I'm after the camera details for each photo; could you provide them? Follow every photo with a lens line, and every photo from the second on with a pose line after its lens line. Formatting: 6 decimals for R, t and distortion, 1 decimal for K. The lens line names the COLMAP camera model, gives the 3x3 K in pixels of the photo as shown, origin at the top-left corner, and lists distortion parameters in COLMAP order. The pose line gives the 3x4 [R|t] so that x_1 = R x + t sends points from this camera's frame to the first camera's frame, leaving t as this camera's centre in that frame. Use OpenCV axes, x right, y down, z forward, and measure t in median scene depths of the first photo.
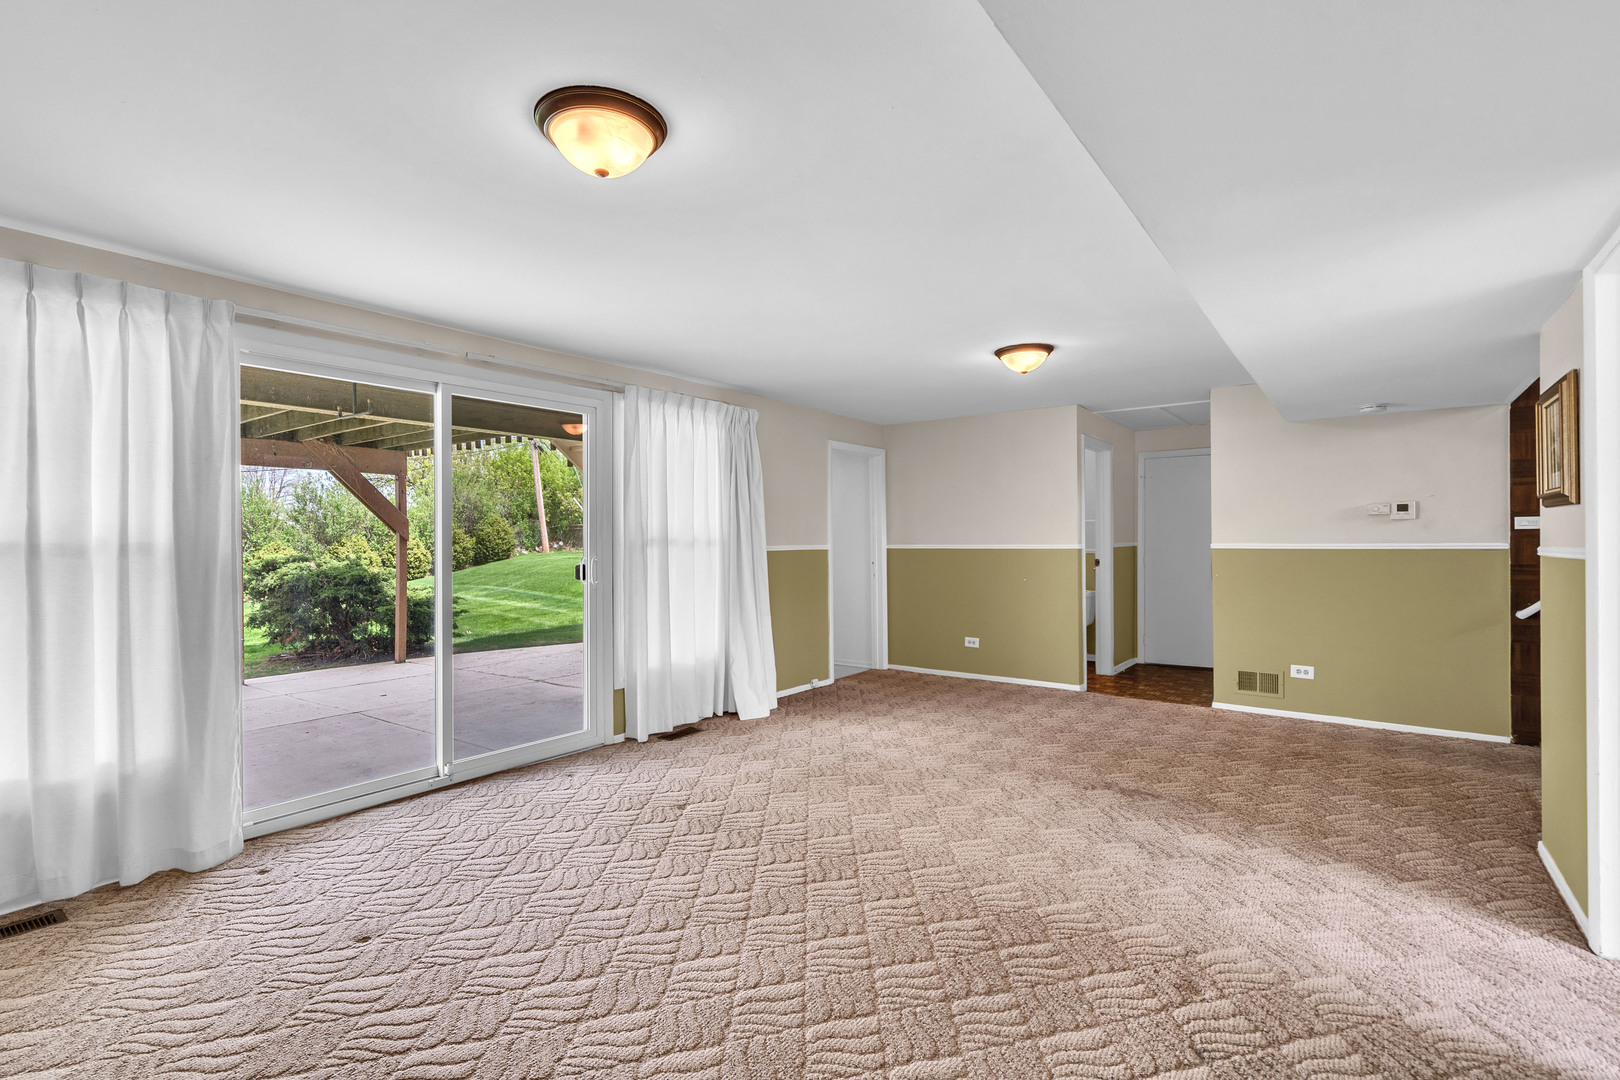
lens RADIAL K [[748.0, 0, 793.4], [0, 748.0, 543.3], [0, 0, 1]] dist [0.000746, 0.001242]
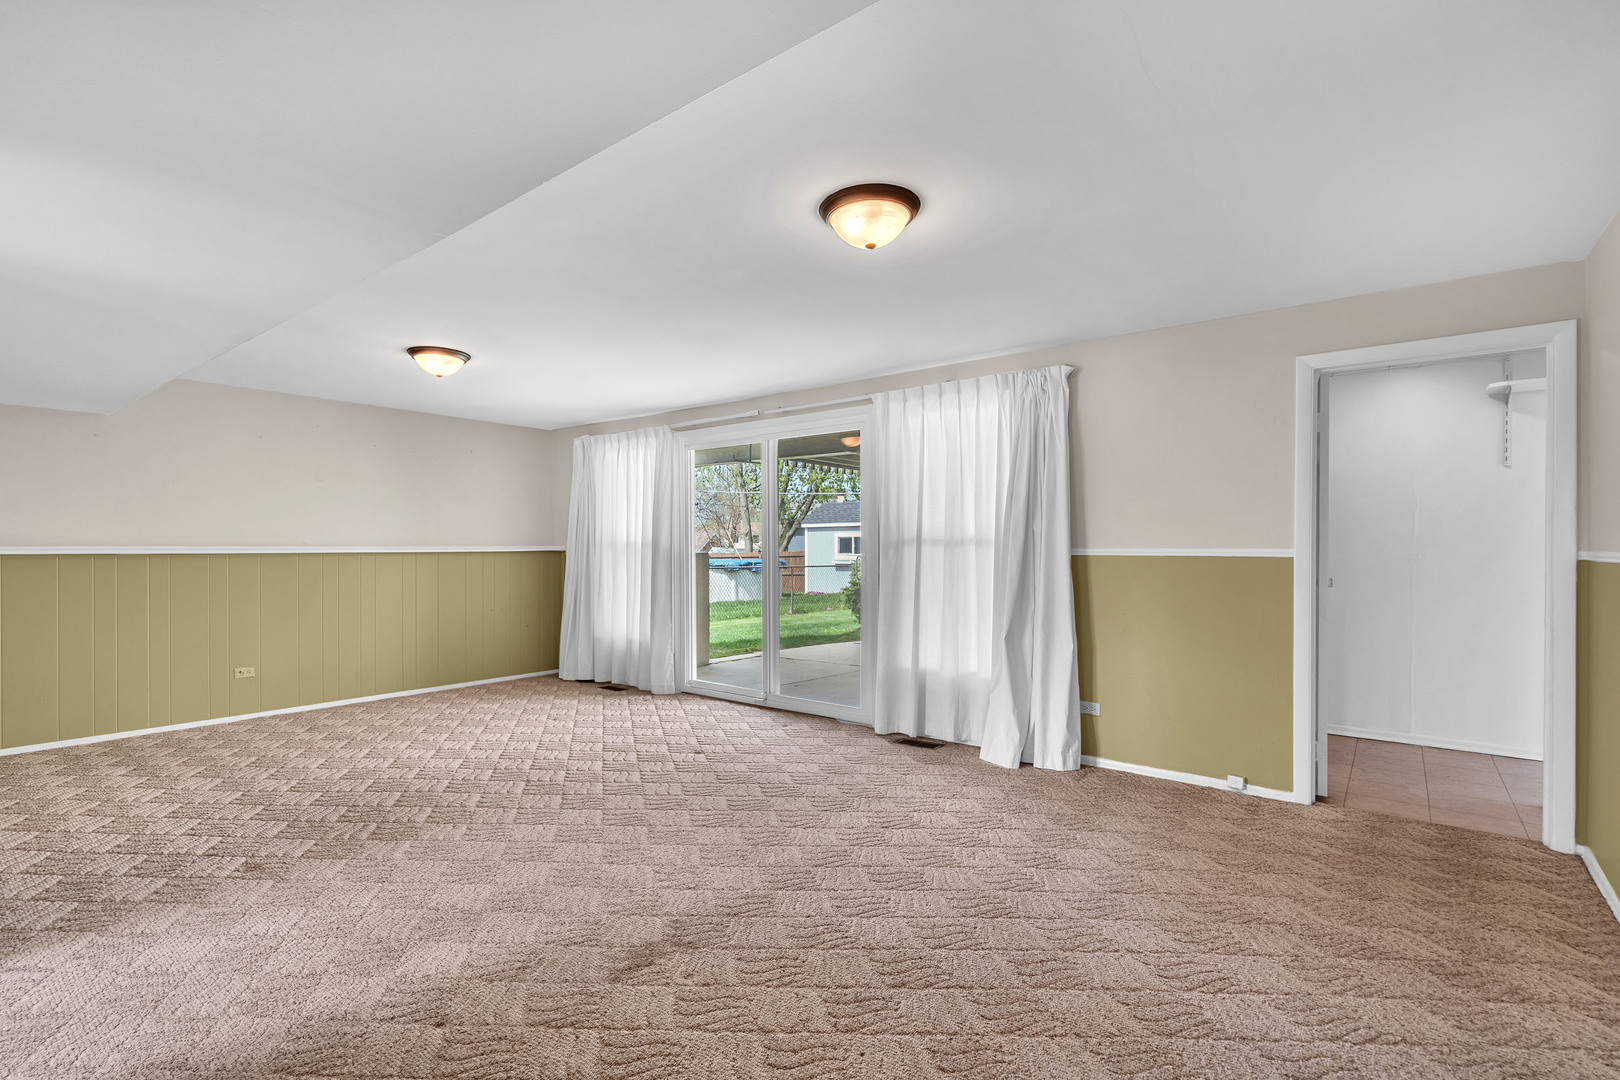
lens RADIAL K [[748.0, 0, 793.3], [0, 748.0, 539.5], [0, 0, 1]] dist [0.000746, 0.001242]
pose [[-0.020103, -0.002535, -0.999795, 0.988138], [-0.003810, 0.999990, -0.002459, -0.001535], [0.999791, 0.003760, -0.020113, 1.060176]]
